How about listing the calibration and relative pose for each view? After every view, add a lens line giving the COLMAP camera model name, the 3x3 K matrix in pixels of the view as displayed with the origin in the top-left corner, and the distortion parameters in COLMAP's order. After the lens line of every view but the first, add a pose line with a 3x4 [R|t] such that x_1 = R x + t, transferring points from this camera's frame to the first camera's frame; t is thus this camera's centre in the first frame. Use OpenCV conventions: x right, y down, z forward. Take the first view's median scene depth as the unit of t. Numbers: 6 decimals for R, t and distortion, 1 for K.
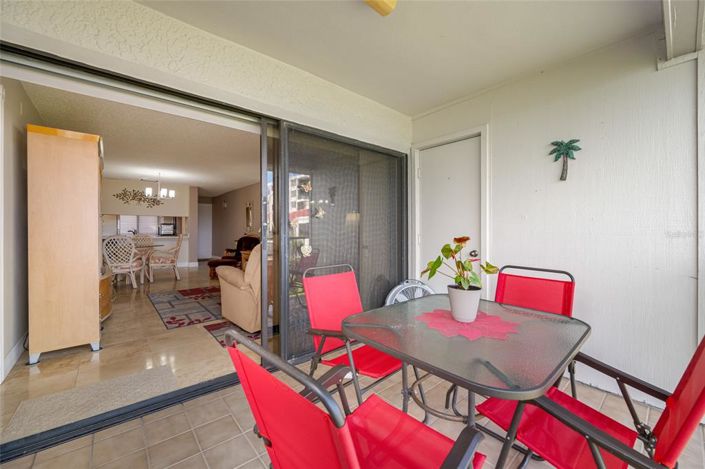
lens RADIAL K [[275.0, 0, 353.9], [0, 275.0, 233.6], [0, 0, 1]] dist [0.000628, 0.000087]
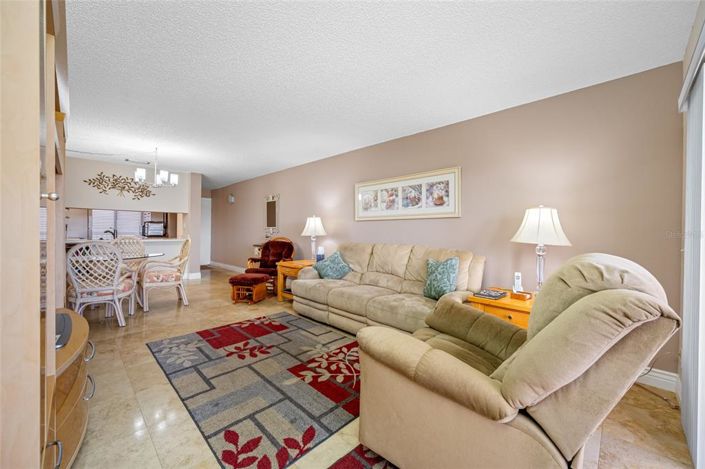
lens RADIAL K [[275.0, 0, 353.9], [0, 275.0, 233.6], [0, 0, 1]] dist [0.000628, 0.000087]
pose [[0.997905, 0.010300, 0.063865, -0.246705], [-0.010325, 0.999947, 0.000054, -0.011791], [-0.063861, -0.000714, 0.997959, 0.272199]]
